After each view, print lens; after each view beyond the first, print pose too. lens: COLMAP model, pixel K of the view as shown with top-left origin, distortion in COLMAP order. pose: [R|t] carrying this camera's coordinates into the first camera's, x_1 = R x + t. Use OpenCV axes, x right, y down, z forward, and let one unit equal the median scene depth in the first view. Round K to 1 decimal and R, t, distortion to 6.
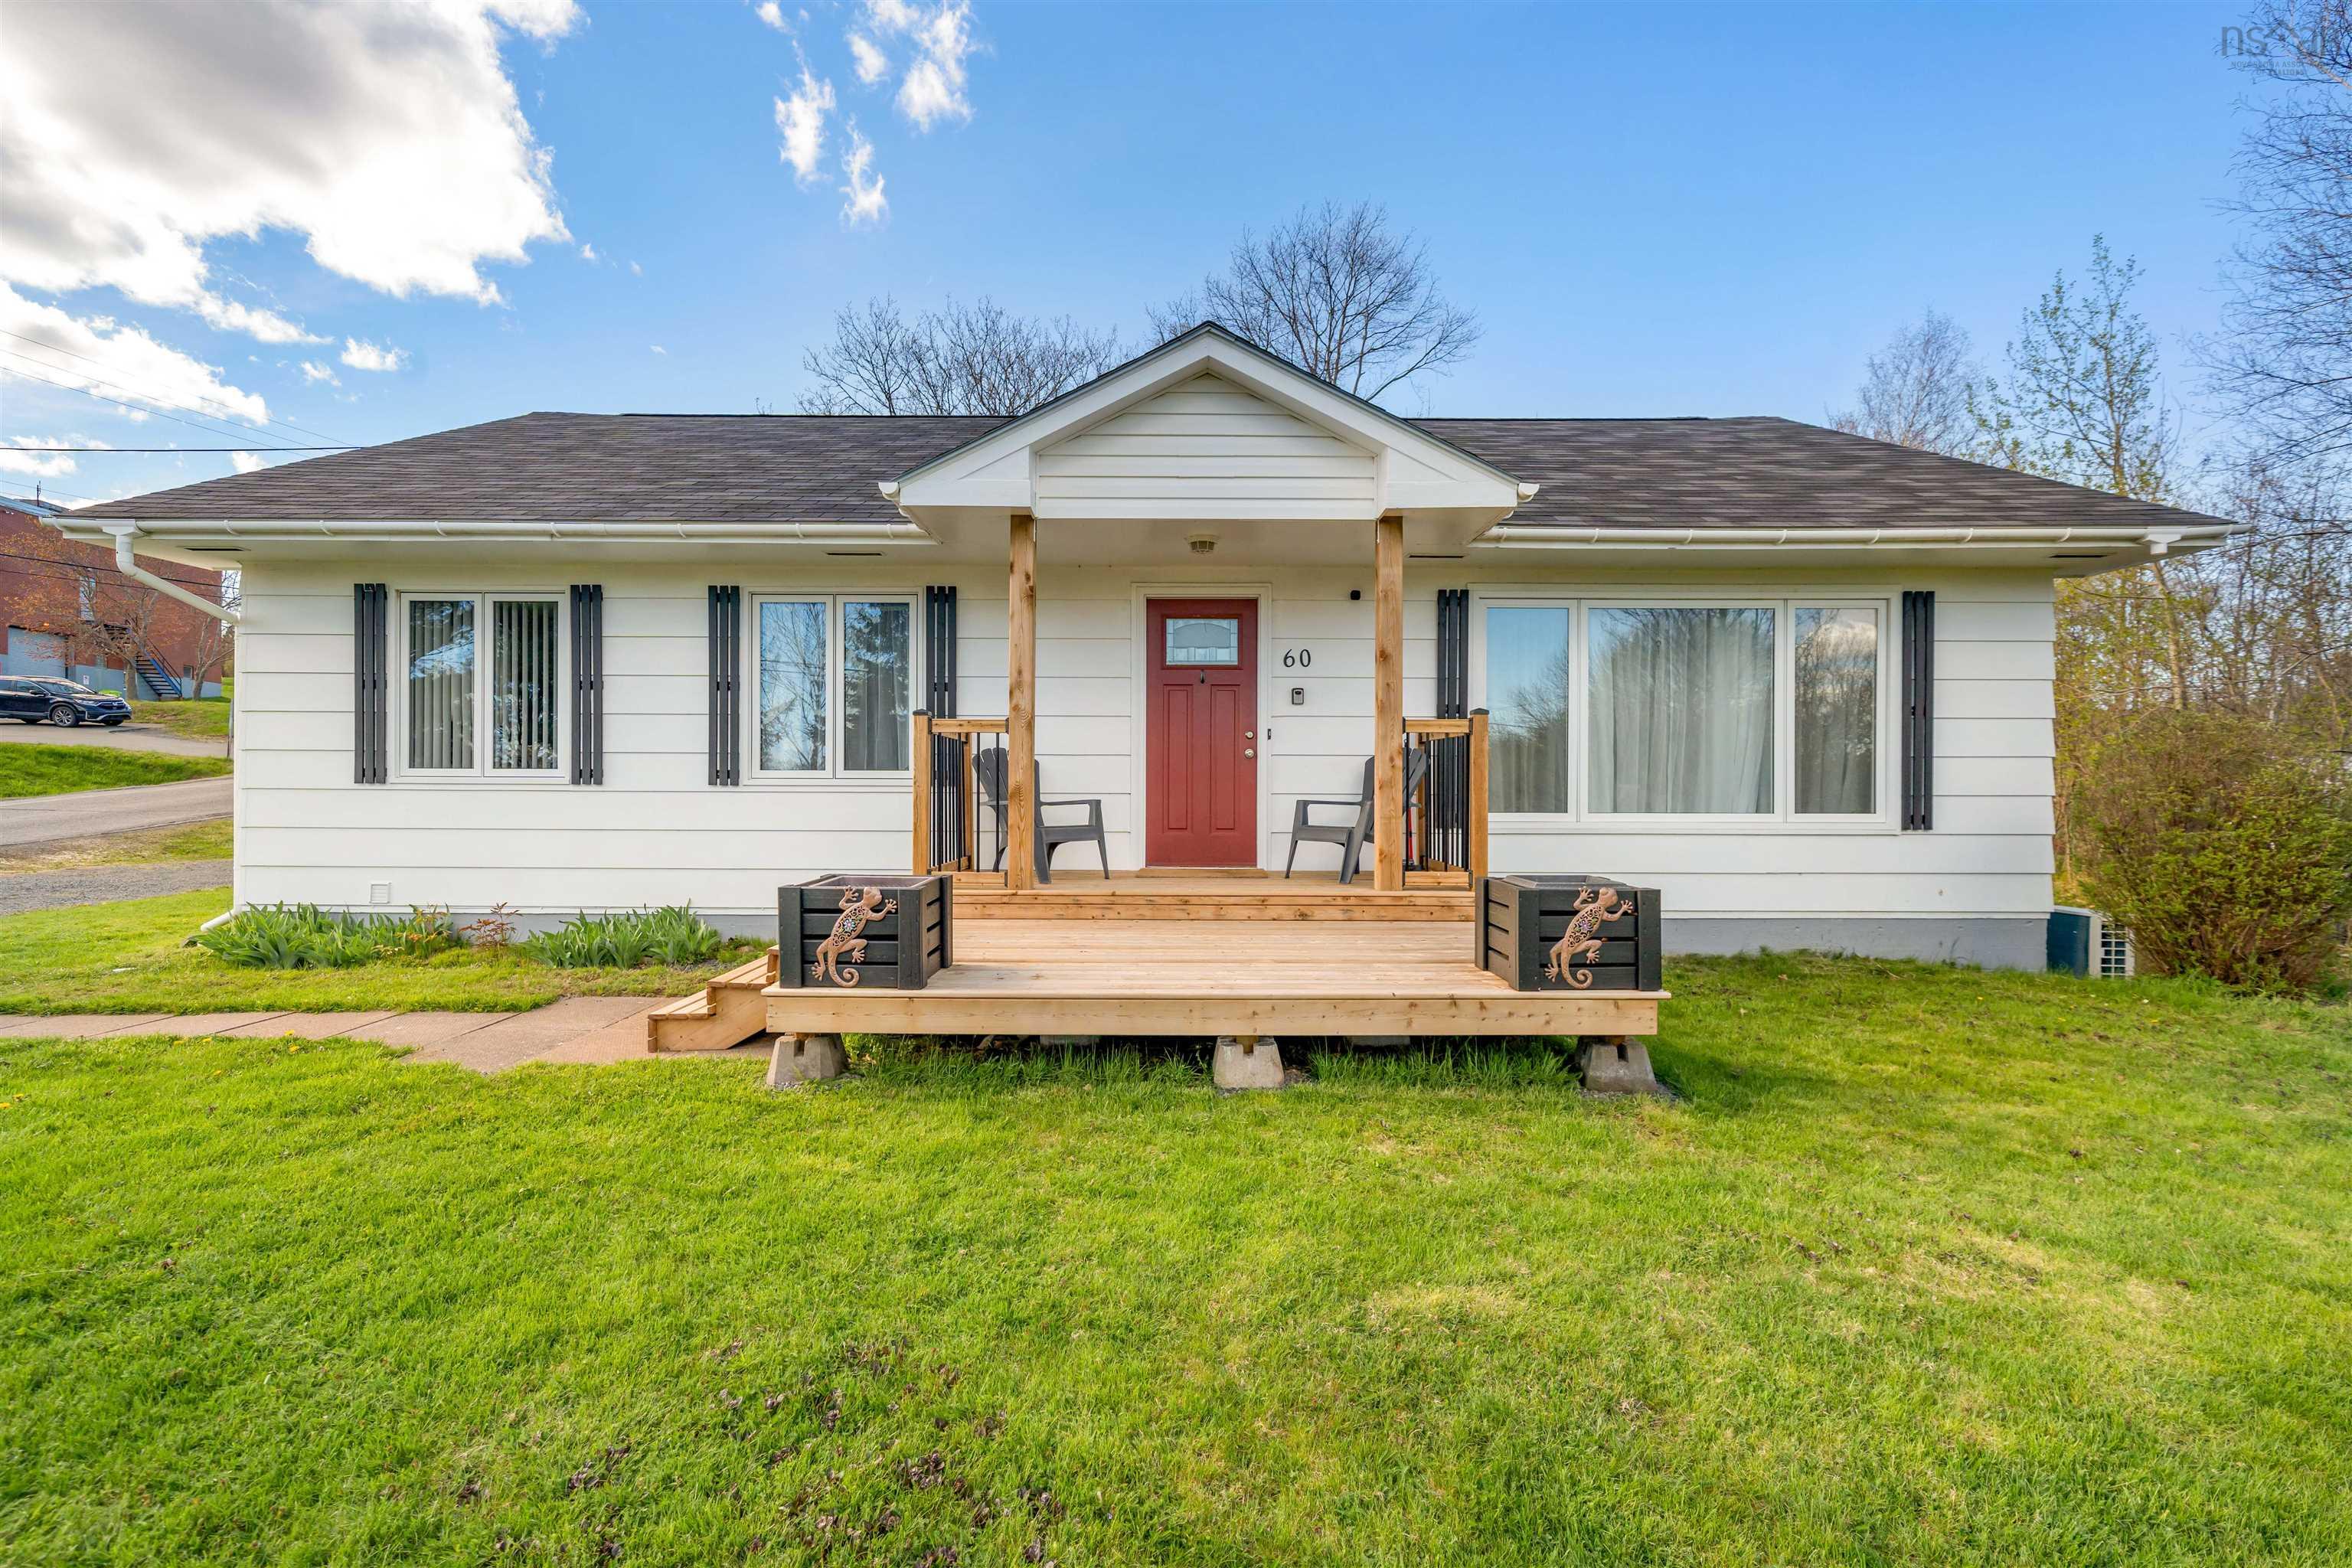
lens RADIAL K [[1038.6, 0, 1176.4], [0, 1038.6, 784.1], [0, 0, 1]] dist [0.003895, 0.000354]
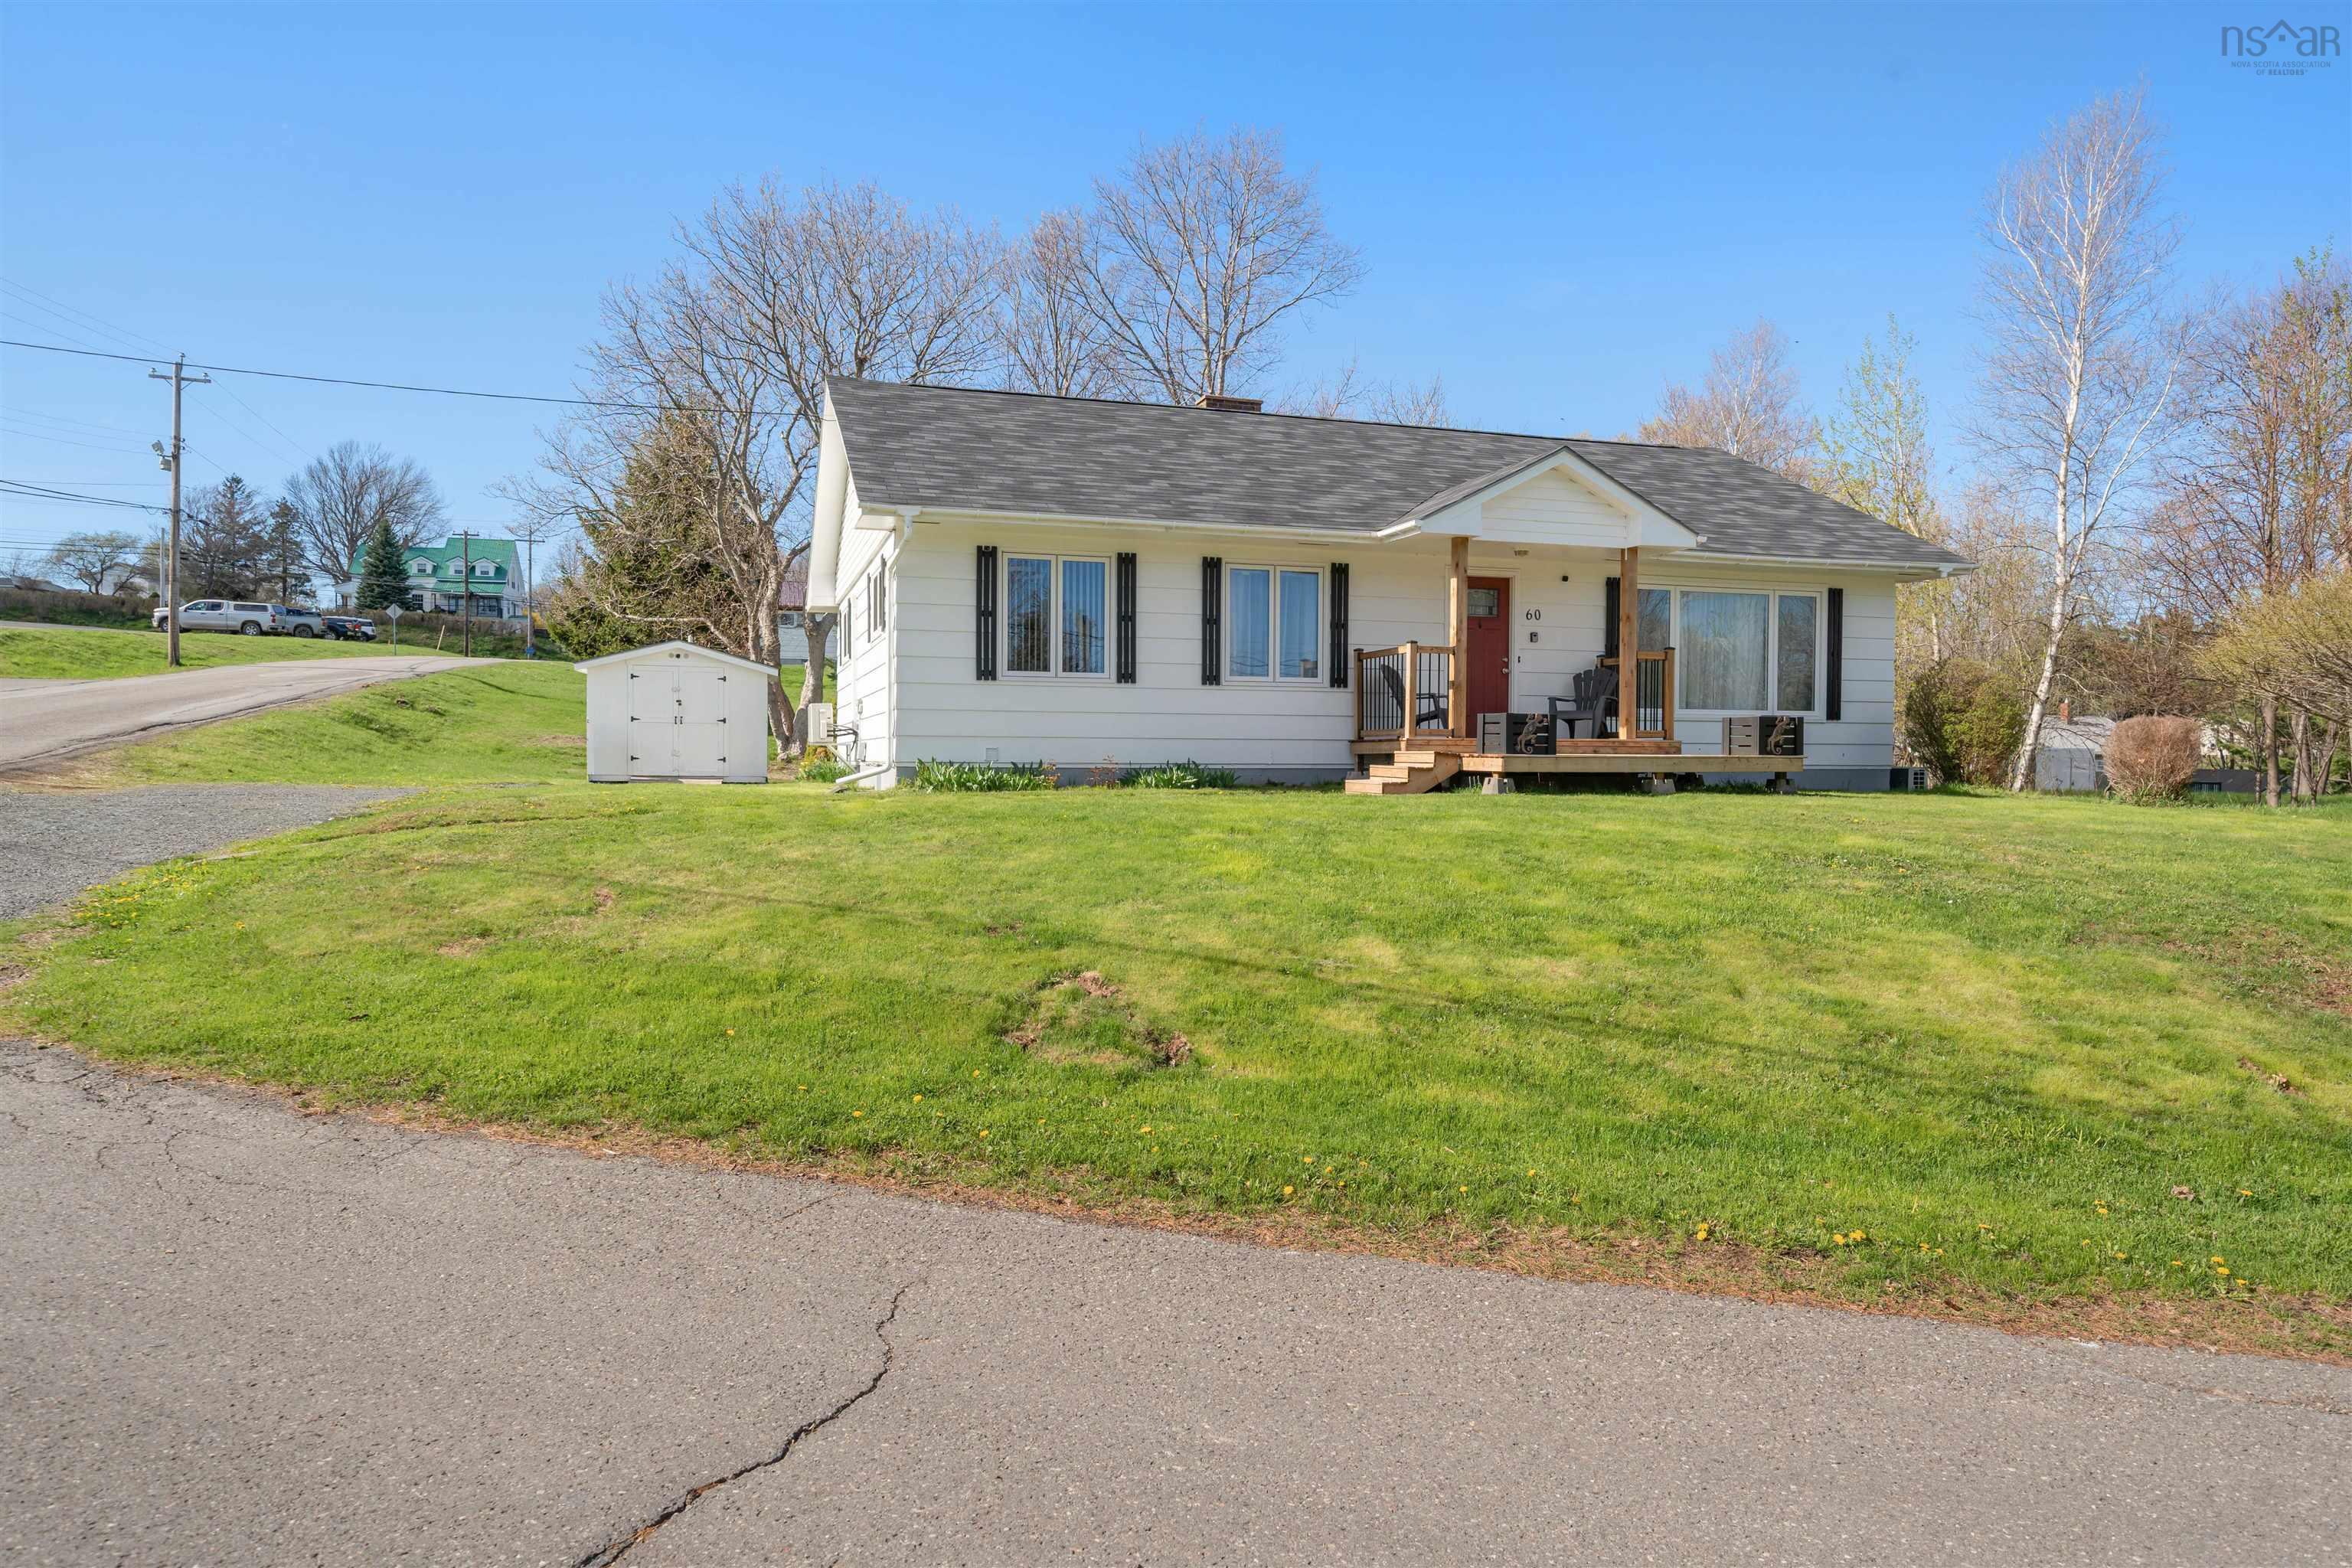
lens RADIAL K [[1405.5, 0, 1175.9], [0, 1405.5, 783.3], [0, 0, 1]] dist [-0.009498, 0.000290]
pose [[0.959473, -0.004530, 0.281765, -1.080975], [-0.002513, 0.999694, 0.024628, 0.097414], [-0.281790, -0.024338, 0.959167, -1.028211]]
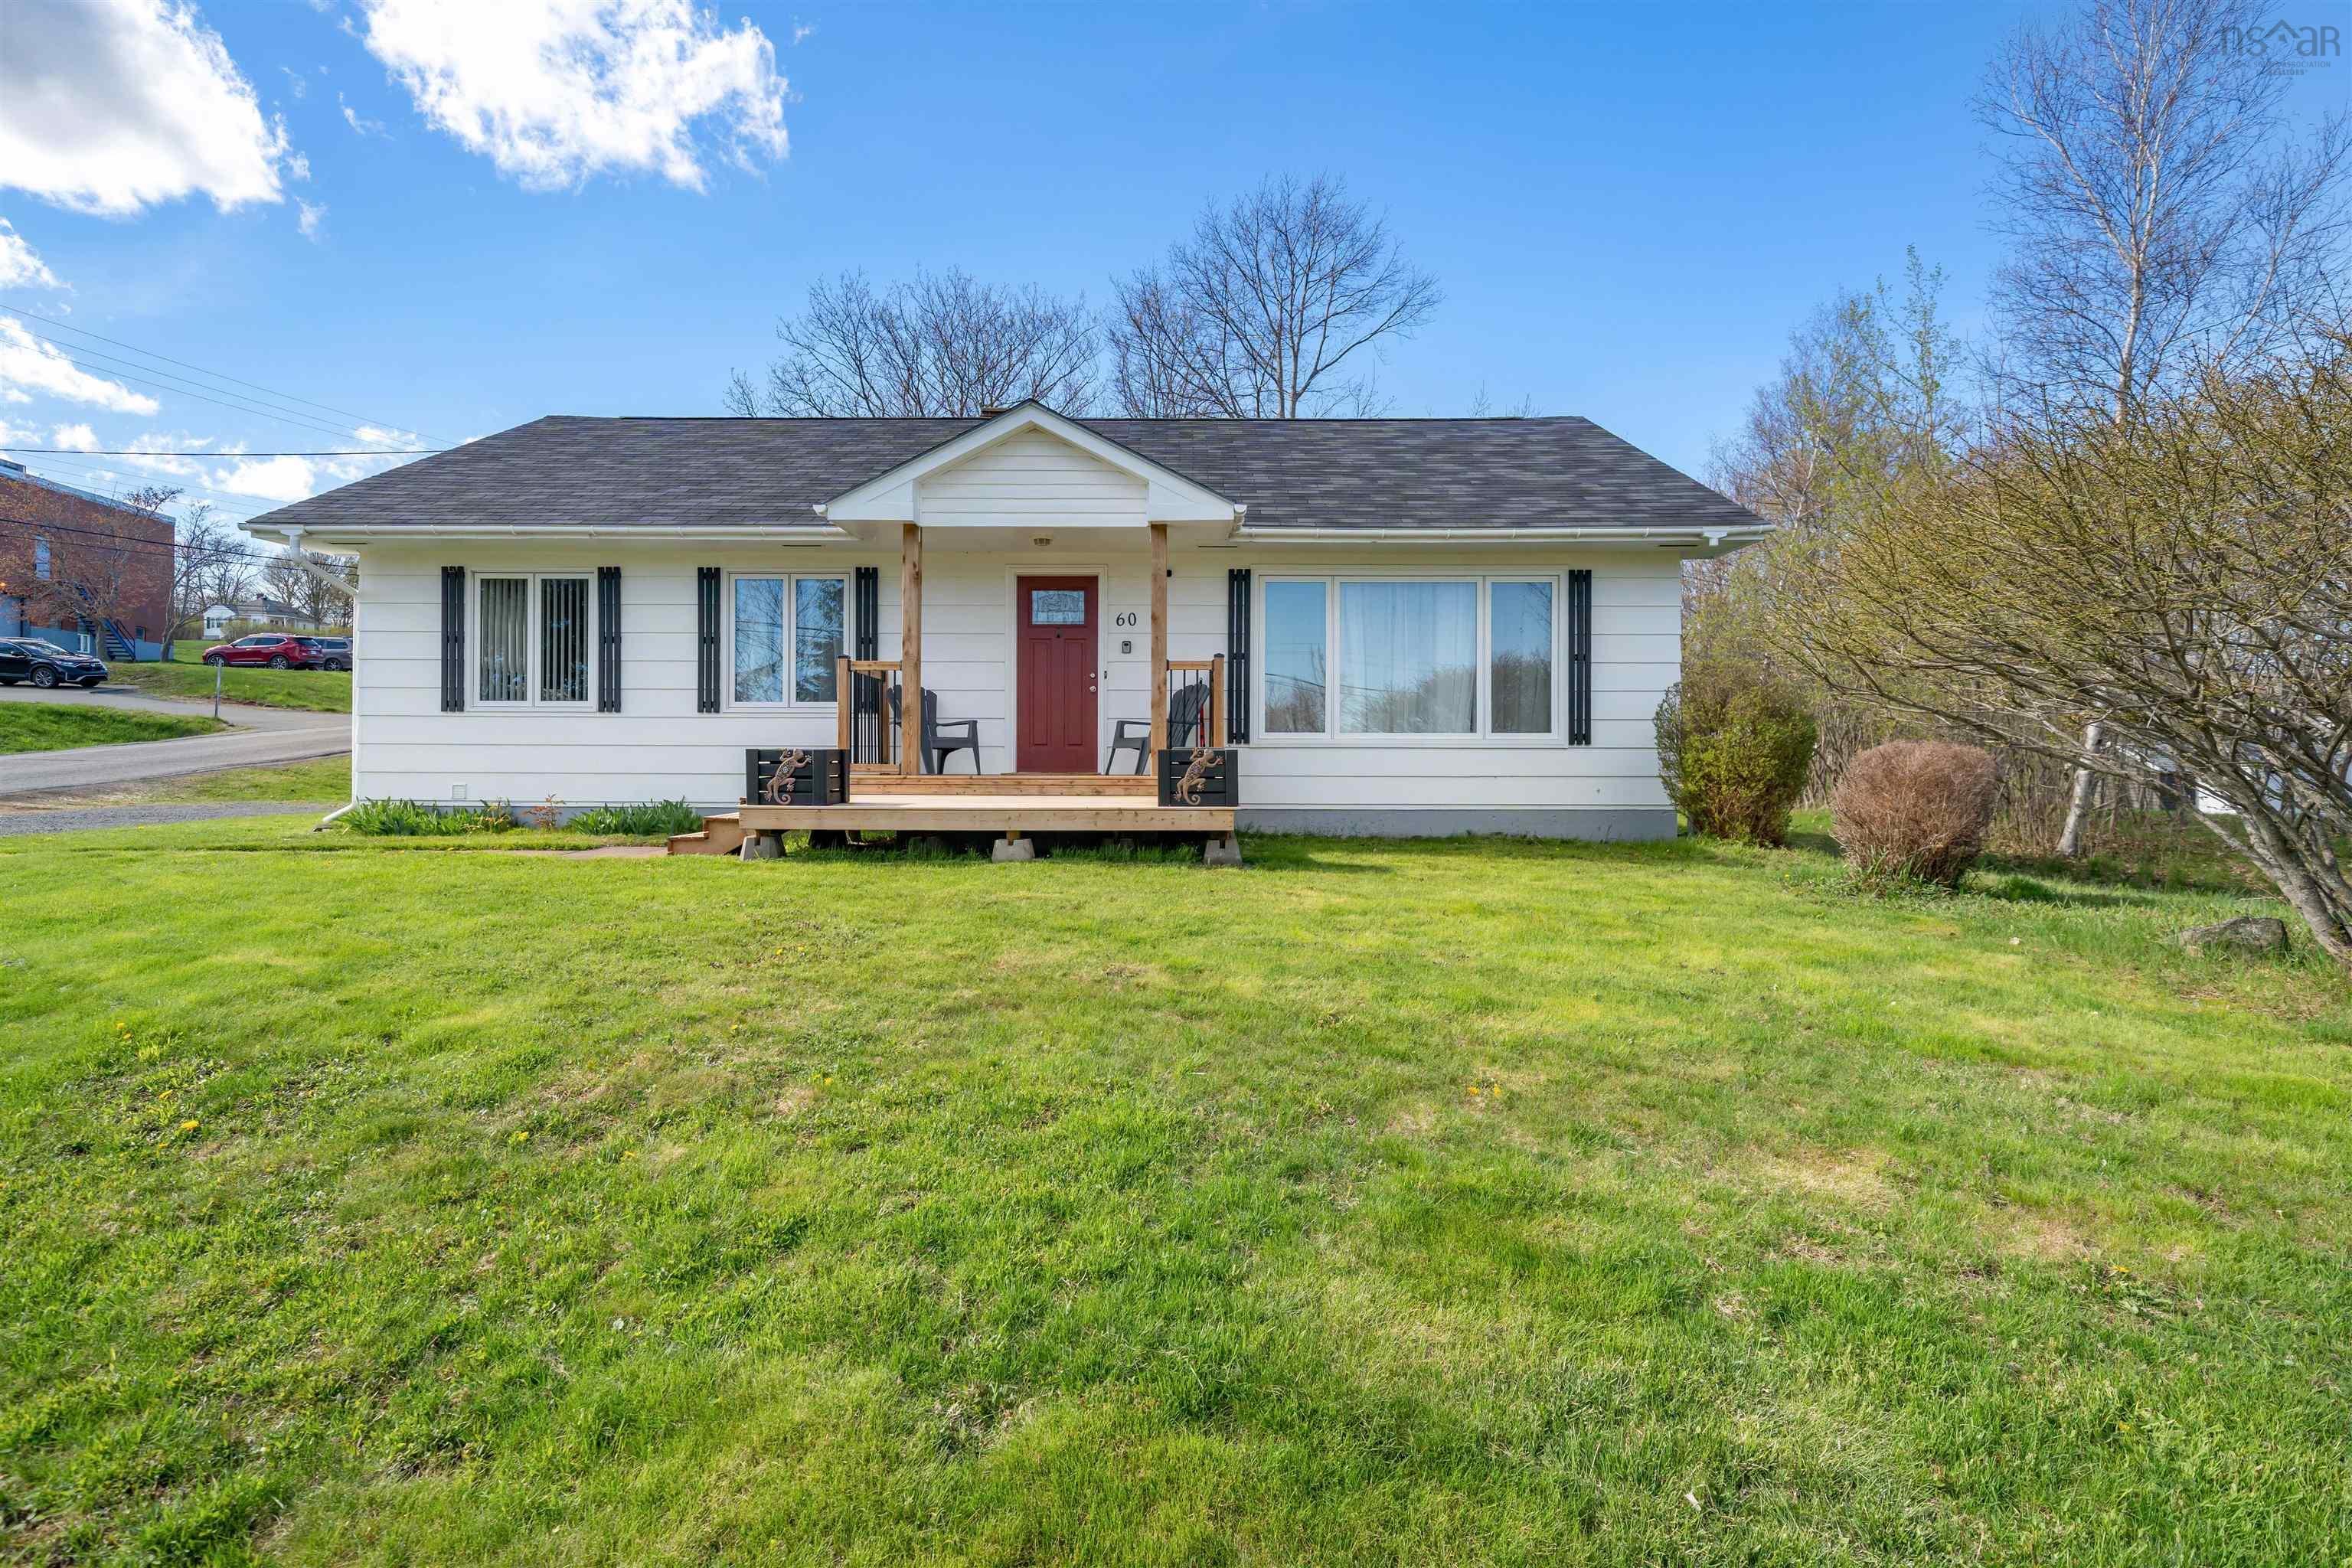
lens RADIAL K [[1151.6, 0, 1188.3], [0, 1151.6, 750.2], [0, 0, 1]] dist [0.001329, -0.000276]
pose [[0.999987, -0.001057, -0.004888, 0.204631], [0.001032, 0.999986, -0.005200, 0.059022], [0.004894, 0.005195, 0.999975, -0.515871]]
